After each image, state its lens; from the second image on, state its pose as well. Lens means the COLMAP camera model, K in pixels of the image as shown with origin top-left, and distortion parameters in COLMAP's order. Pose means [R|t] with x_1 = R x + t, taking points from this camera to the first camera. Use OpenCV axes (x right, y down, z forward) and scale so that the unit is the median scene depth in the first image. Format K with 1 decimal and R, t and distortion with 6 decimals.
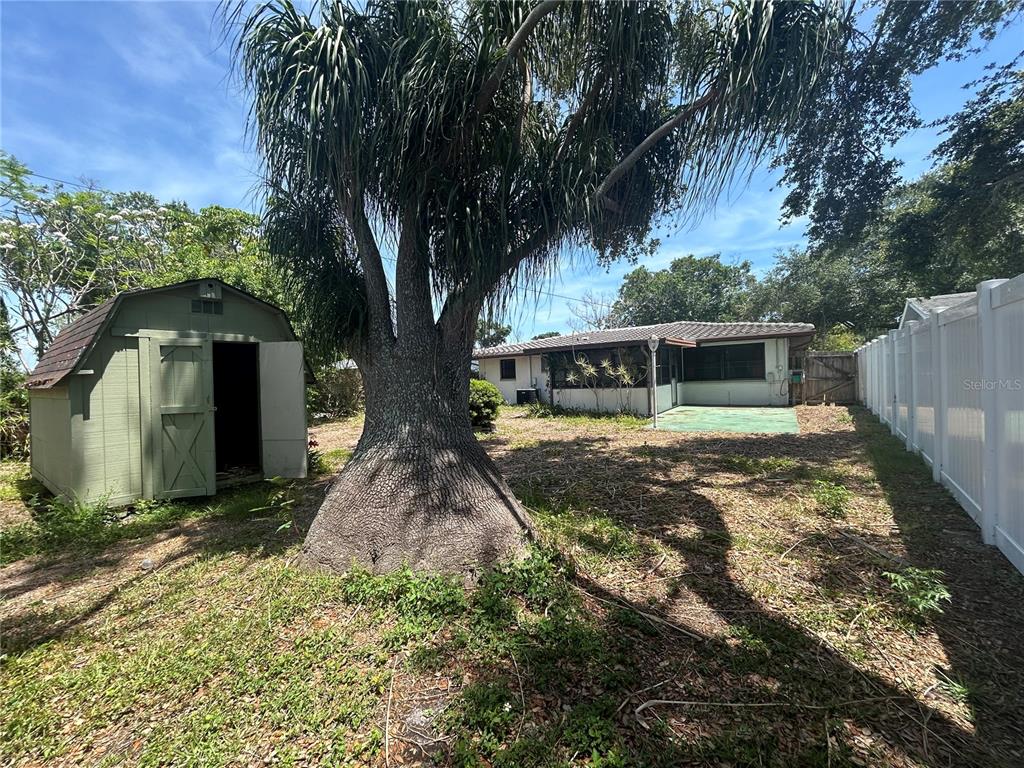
lens RADIAL K [[413.8, 0, 509.8], [0, 413.8, 382.0], [0, 0, 1]] dist [0.001142, 0.000678]
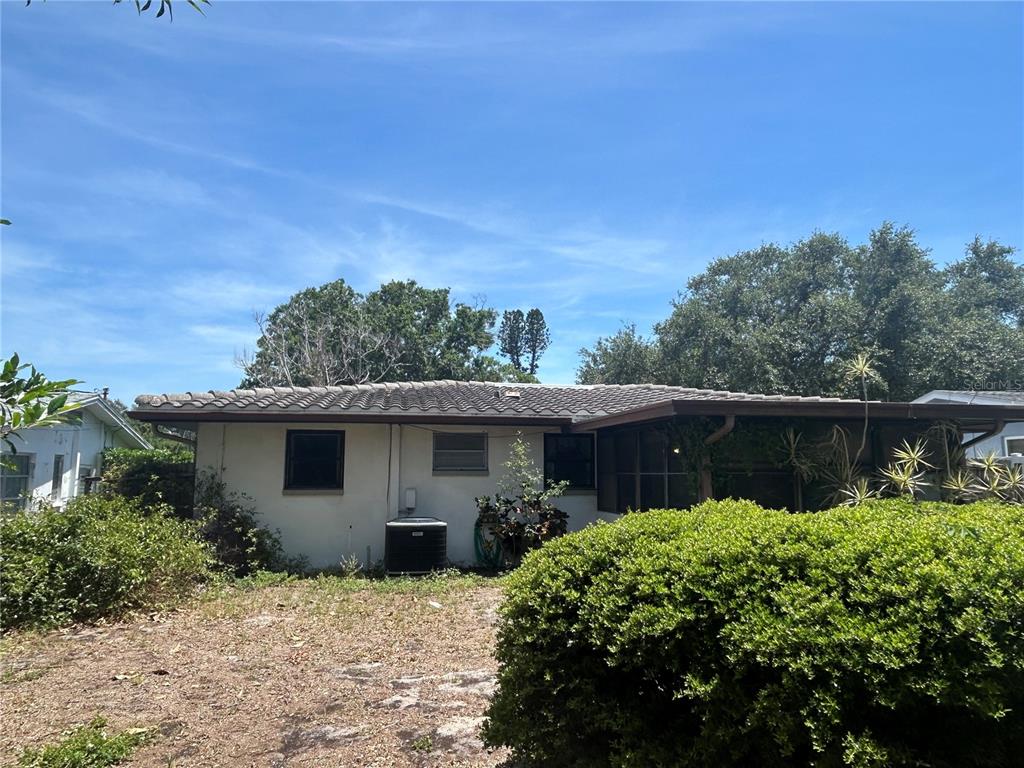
lens RADIAL K [[699.0, 0, 506.2], [0, 699.0, 378.9], [0, 0, 1]] dist [0.021393, -0.023179]
pose [[0.729847, 0.132506, 0.670646, -0.450268], [-0.021238, 0.984956, -0.171494, -0.003681], [-0.683281, 0.110921, 0.721682, 0.789631]]
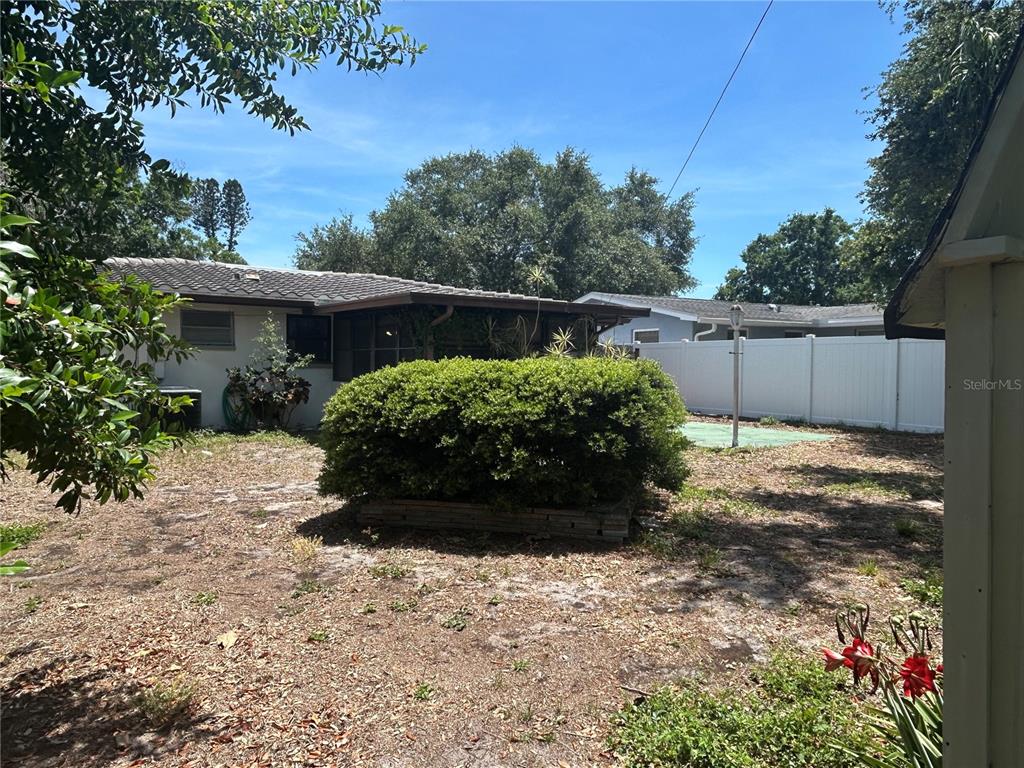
lens RADIAL K [[699.0, 0, 507.5], [0, 699.0, 389.4], [0, 0, 1]] dist [0.021393, -0.023179]
pose [[0.385319, 0.008357, 0.922746, -0.625215], [-0.014151, 0.999895, -0.003147, 0.019254], [-0.922675, -0.011845, 0.385397, 0.719449]]
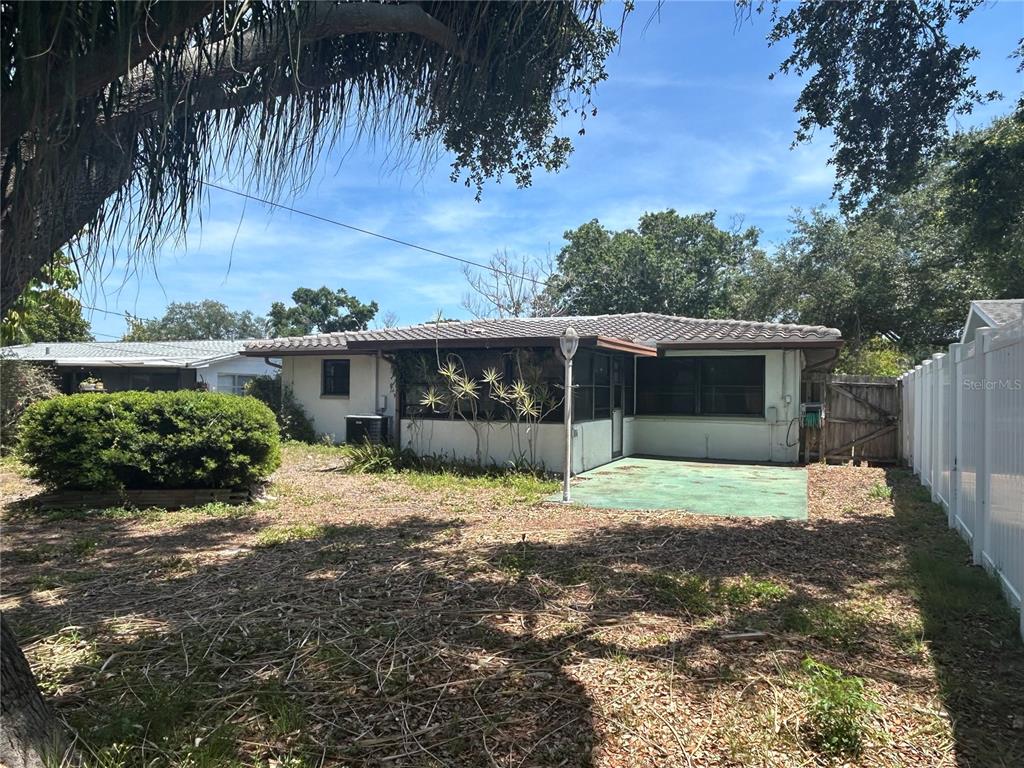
lens RADIAL K [[699.0, 0, 514.3], [0, 699.0, 380.4], [0, 0, 1]] dist [0.021393, -0.023179]
pose [[0.980404, 0.052637, 0.189834, 0.083759], [-0.046190, 0.998201, -0.038230, -0.005311], [-0.191505, 0.028713, 0.981072, 0.095691]]
